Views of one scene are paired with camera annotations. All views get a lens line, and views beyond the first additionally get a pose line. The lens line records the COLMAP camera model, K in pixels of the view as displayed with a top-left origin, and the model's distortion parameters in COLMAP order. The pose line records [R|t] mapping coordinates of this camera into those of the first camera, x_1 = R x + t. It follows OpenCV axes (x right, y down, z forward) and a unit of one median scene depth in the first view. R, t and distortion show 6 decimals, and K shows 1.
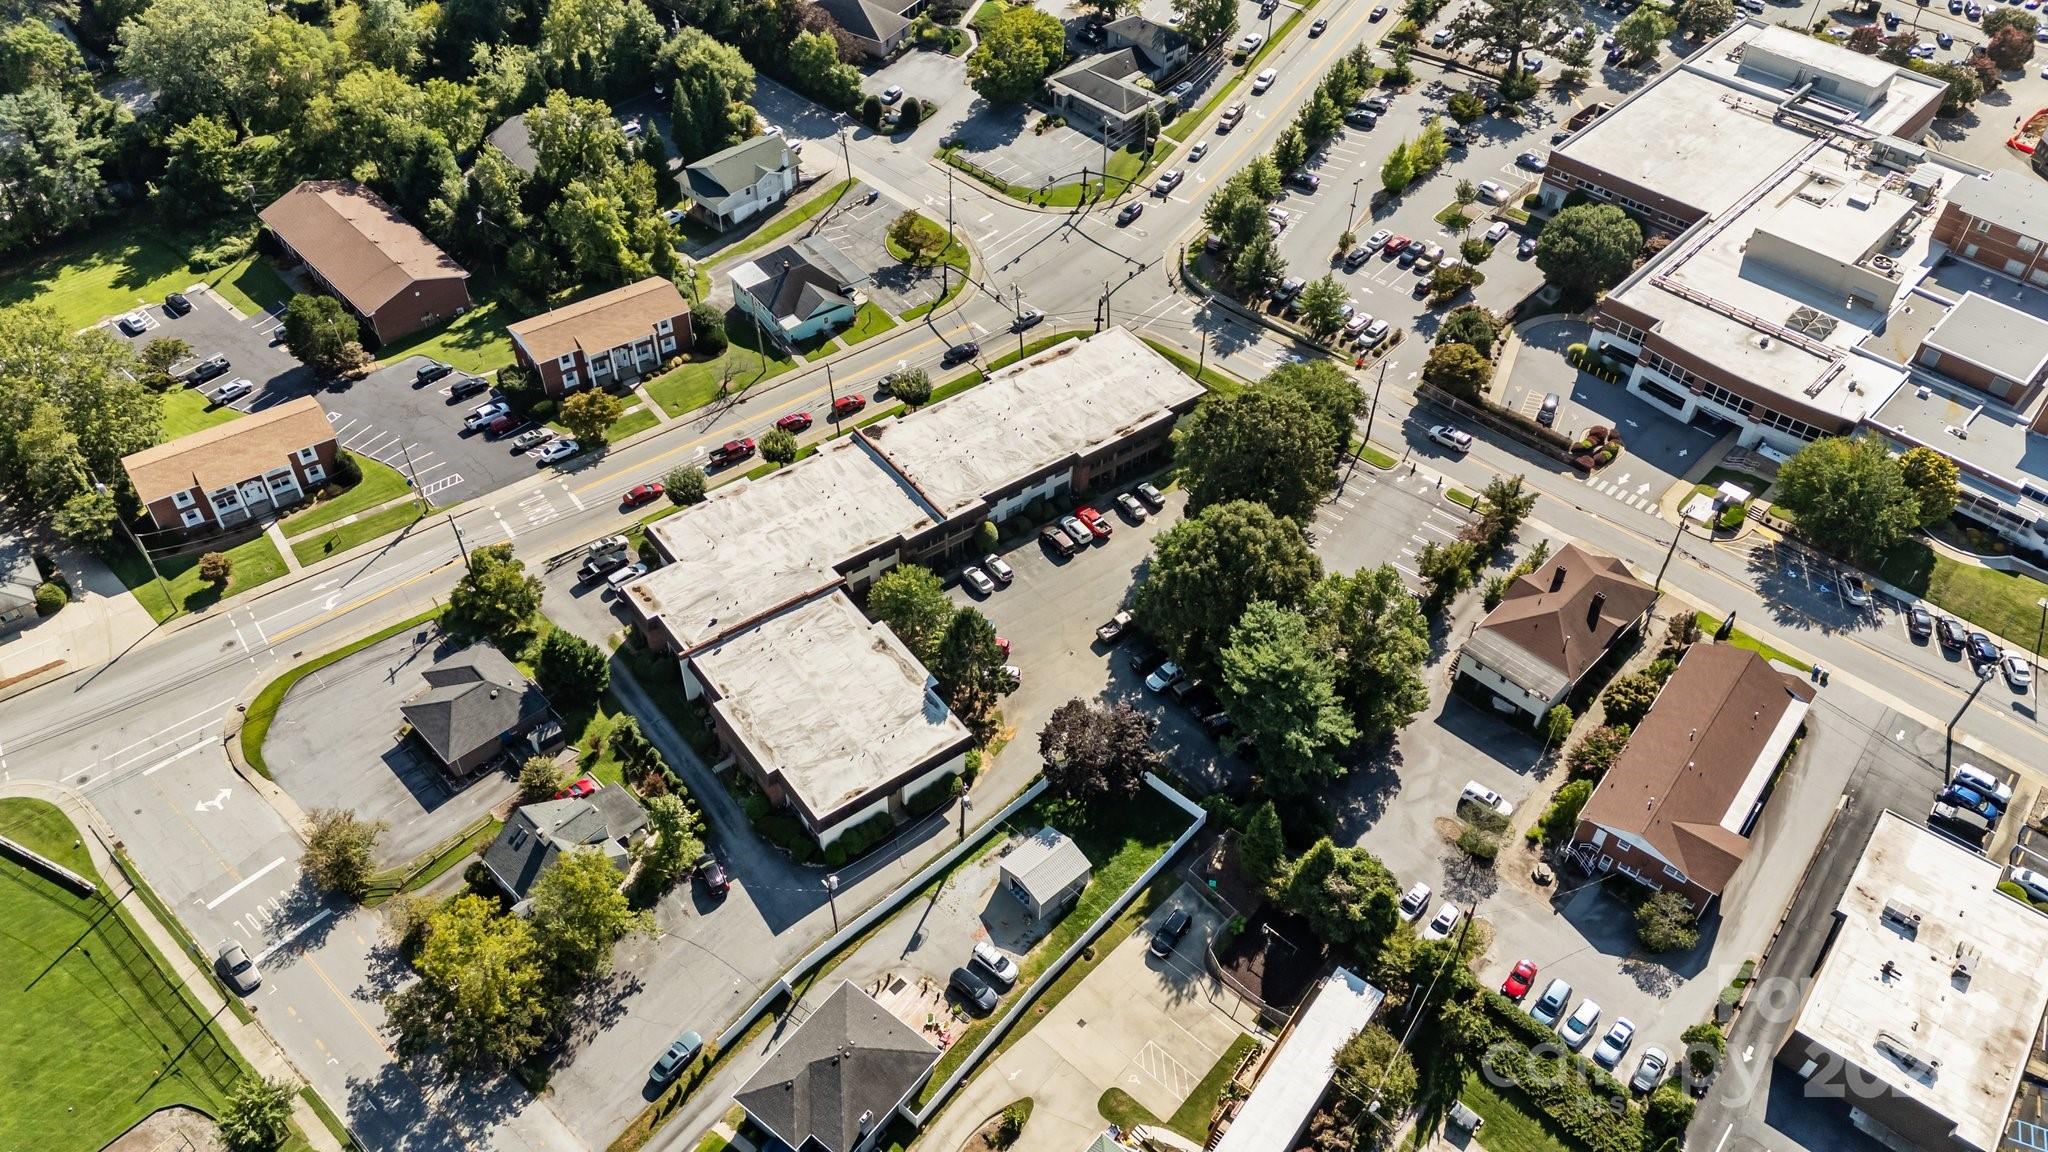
lens RADIAL K [[1549.9, 0, 1024.0], [0, 1549.9, 576.0], [0, 0, 1]] dist [0.078721, -0.084150]
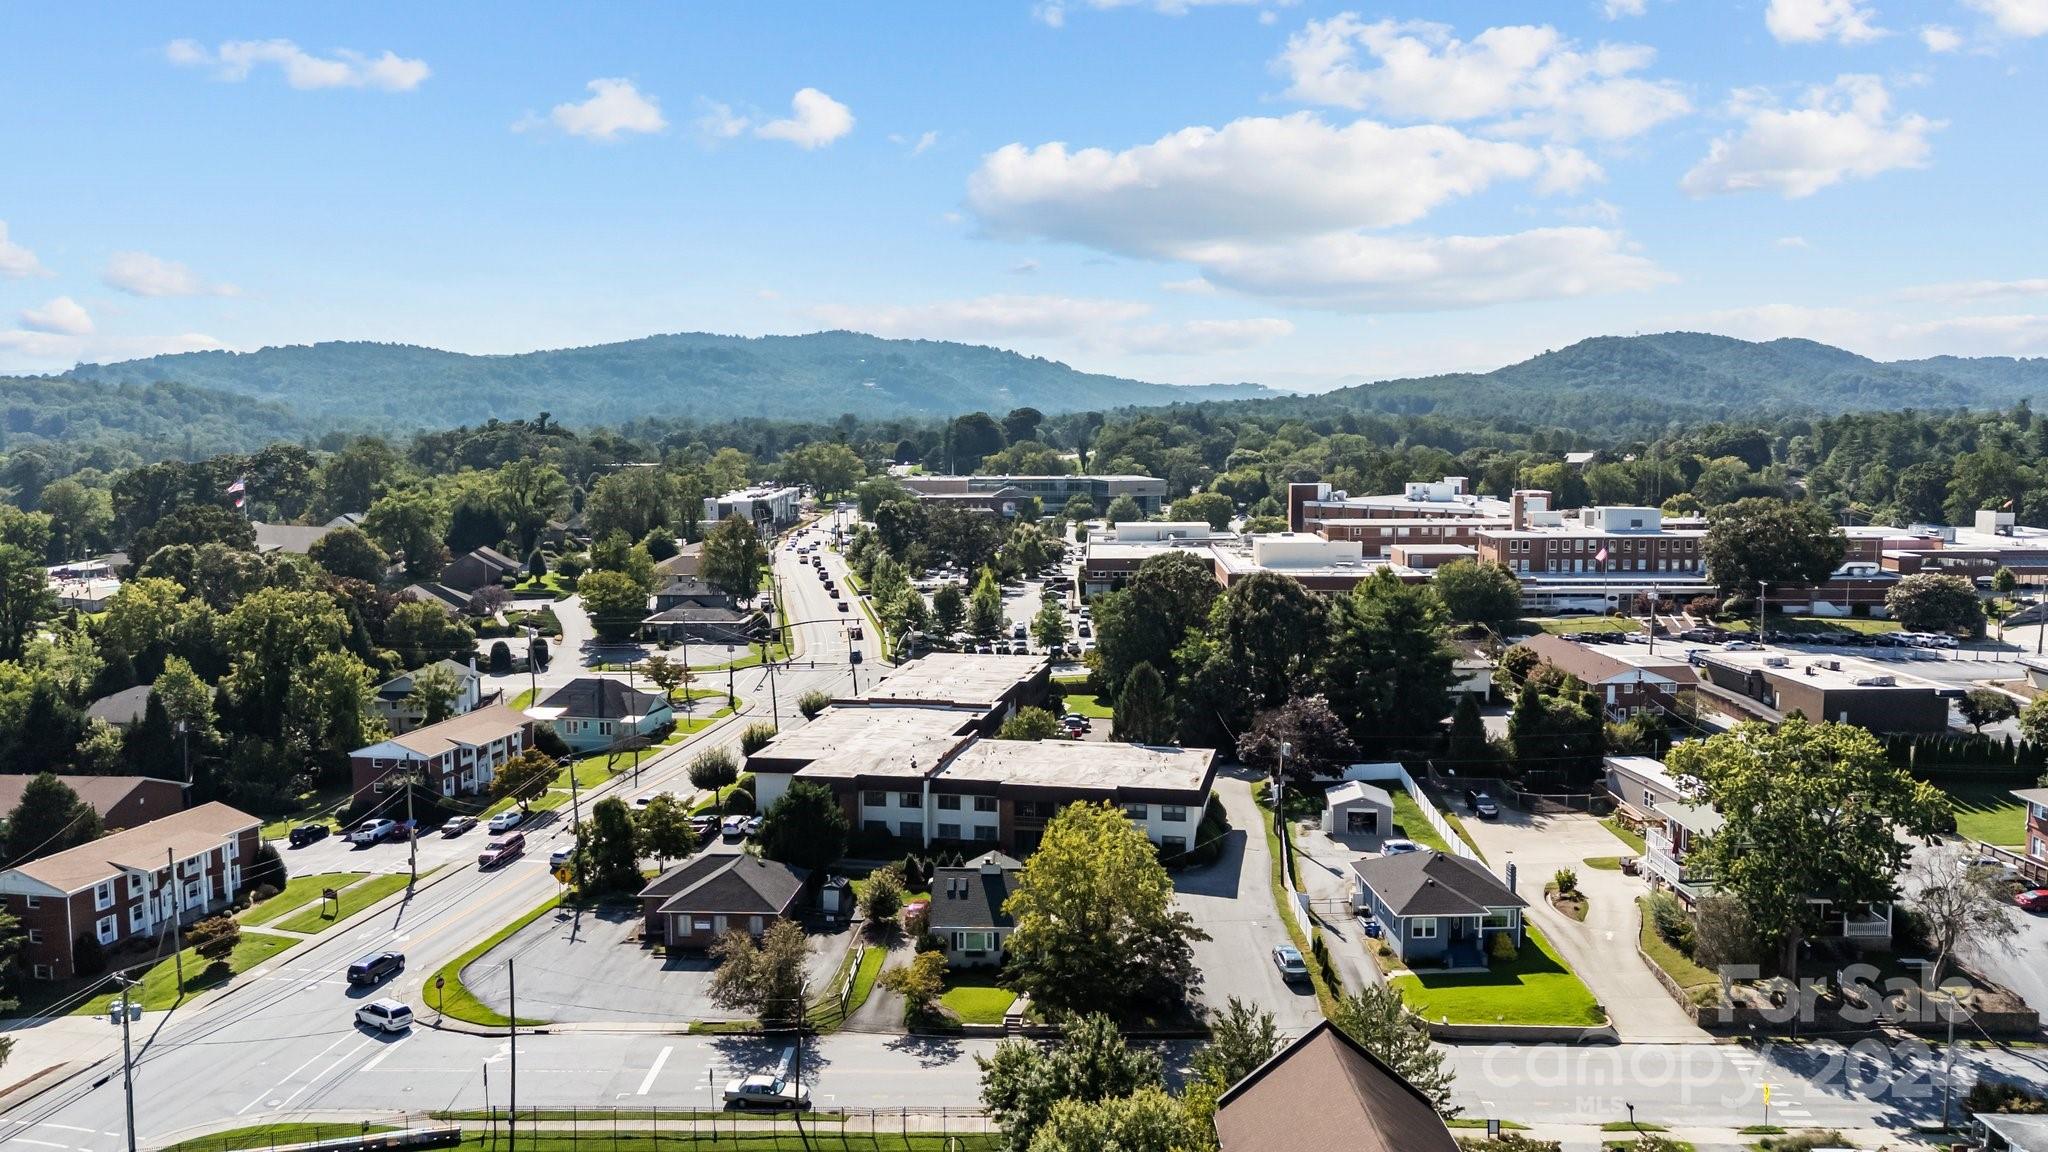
lens RADIAL K [[1549.9, 0, 1024.0], [0, 1549.9, 576.0], [0, 0, 1]] dist [0.078721, -0.084150]
pose [[0.745749, -0.086744, 0.660556, -0.700546], [0.476056, 0.763006, -0.437255, 0.353533], [-0.466079, 0.640544, 0.610306, 0.301058]]
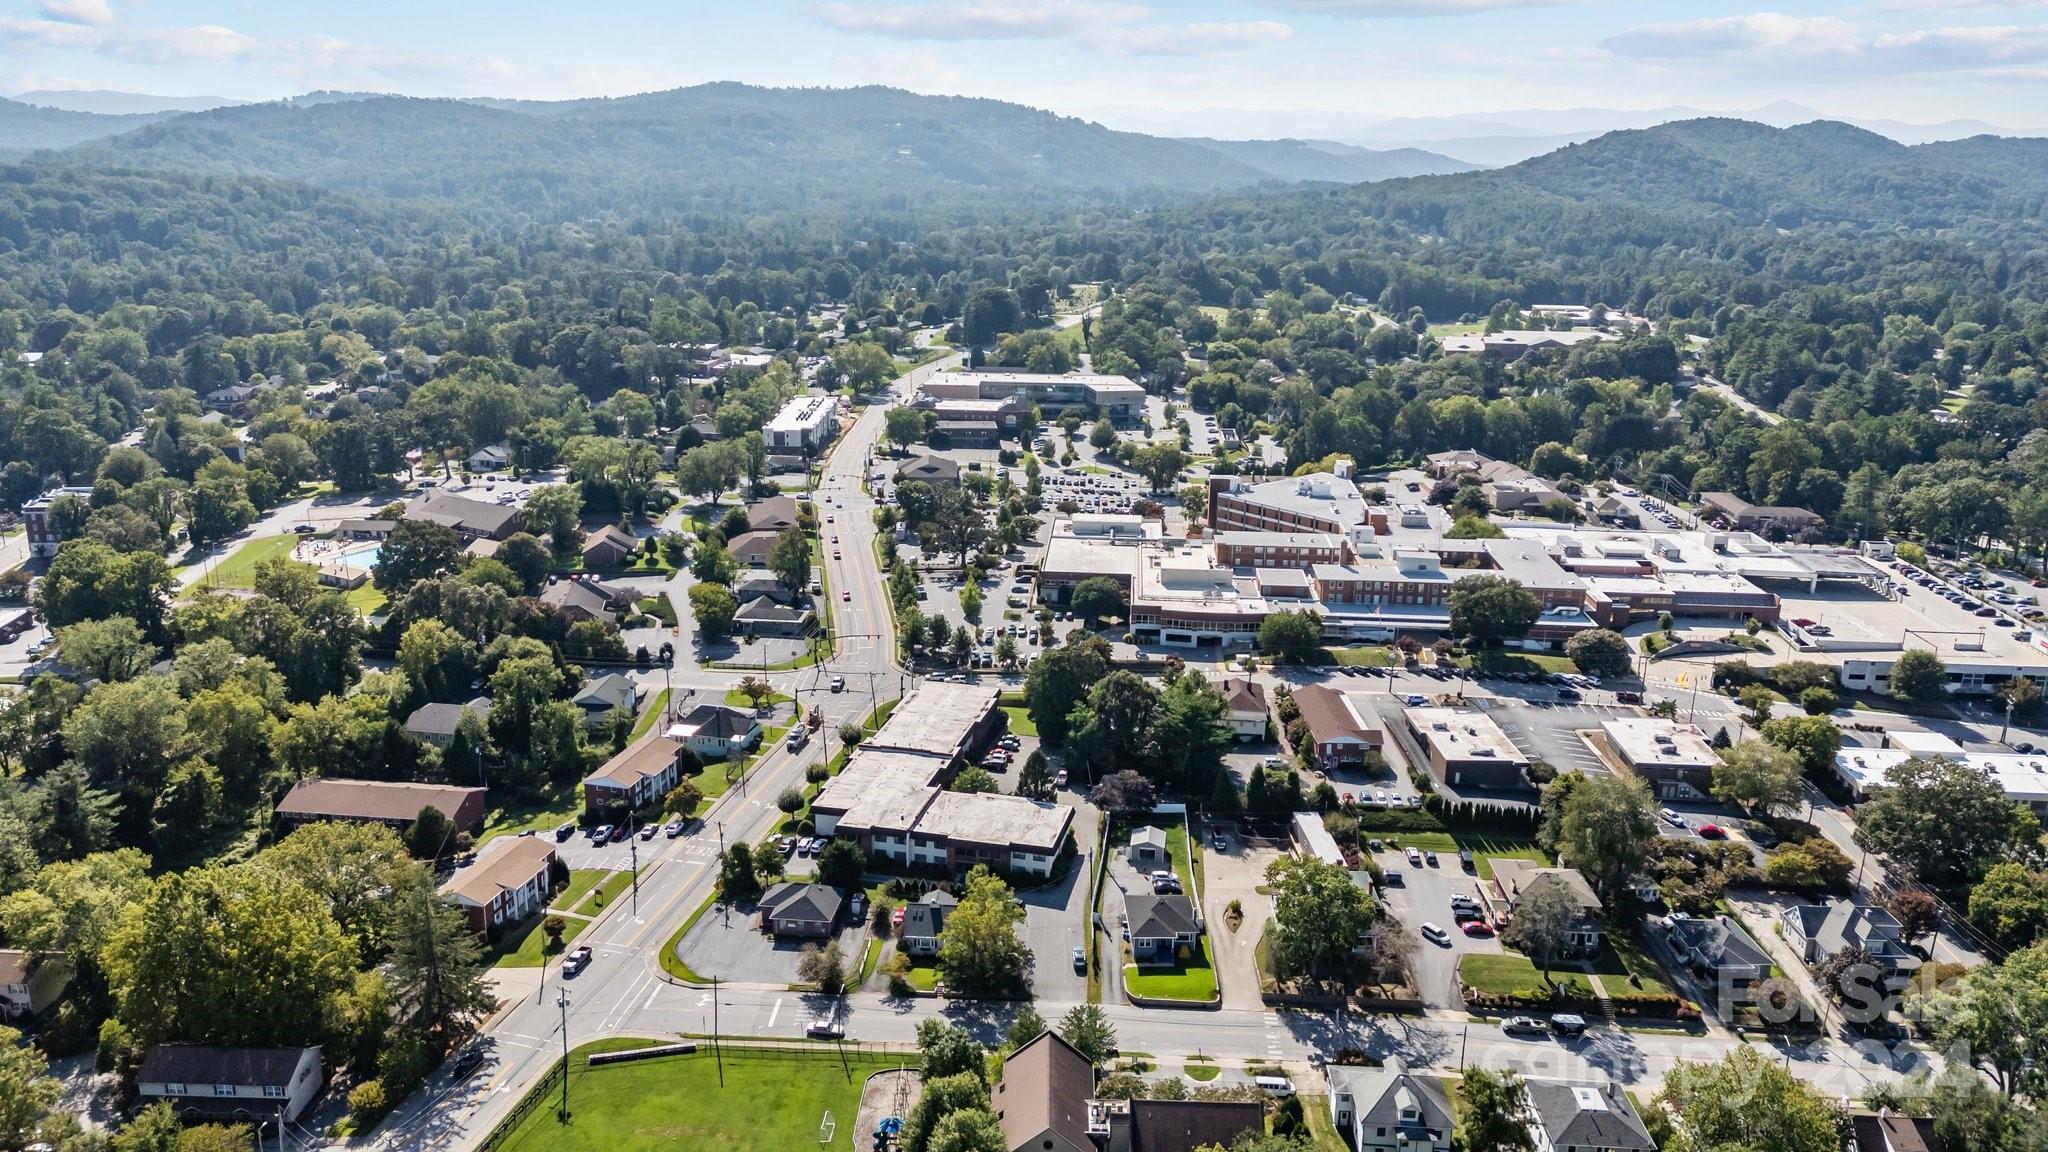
lens RADIAL K [[1549.9, 0, 1024.0], [0, 1549.9, 576.0], [0, 0, 1]] dist [0.078721, -0.084150]
pose [[0.764056, -0.181820, 0.618999, -1.019532], [0.447393, 0.840605, -0.305323, 0.355723], [-0.464820, 0.510220, 0.723615, -0.396589]]
